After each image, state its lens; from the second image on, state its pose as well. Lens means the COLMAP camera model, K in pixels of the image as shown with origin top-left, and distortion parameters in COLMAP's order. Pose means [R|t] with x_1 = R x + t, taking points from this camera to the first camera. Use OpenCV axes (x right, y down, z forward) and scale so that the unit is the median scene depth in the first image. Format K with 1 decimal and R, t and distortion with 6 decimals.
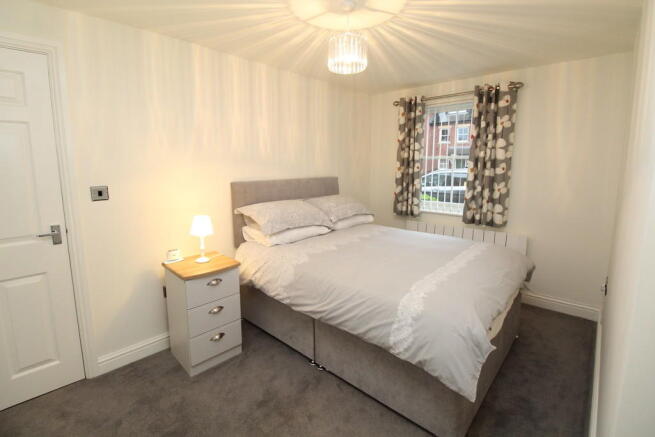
lens RADIAL K [[296.6, 0, 327.3], [0, 296.6, 210.0], [0, 0, 1]] dist [-0.000307, -0.018955]
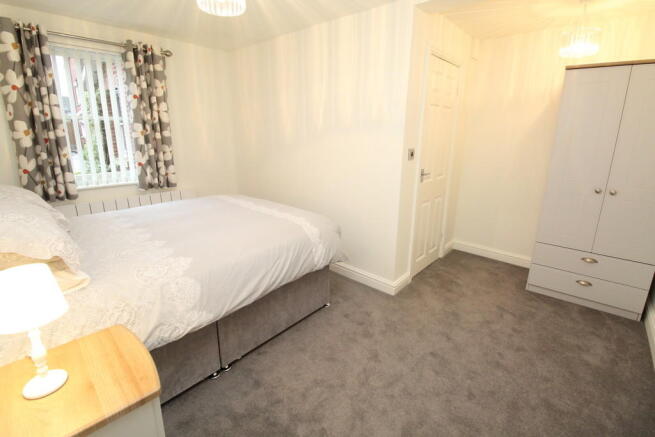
lens RADIAL K [[309.3, 0, 327.1], [0, 309.3, 204.8], [0, 0, 1]] dist [-0.021916, -0.000497]
pose [[-0.035839, -0.239728, 0.970178, -0.569306], [0.129387, 0.961518, 0.242368, -0.077925], [-0.990946, 0.134215, -0.003442, 0.465265]]
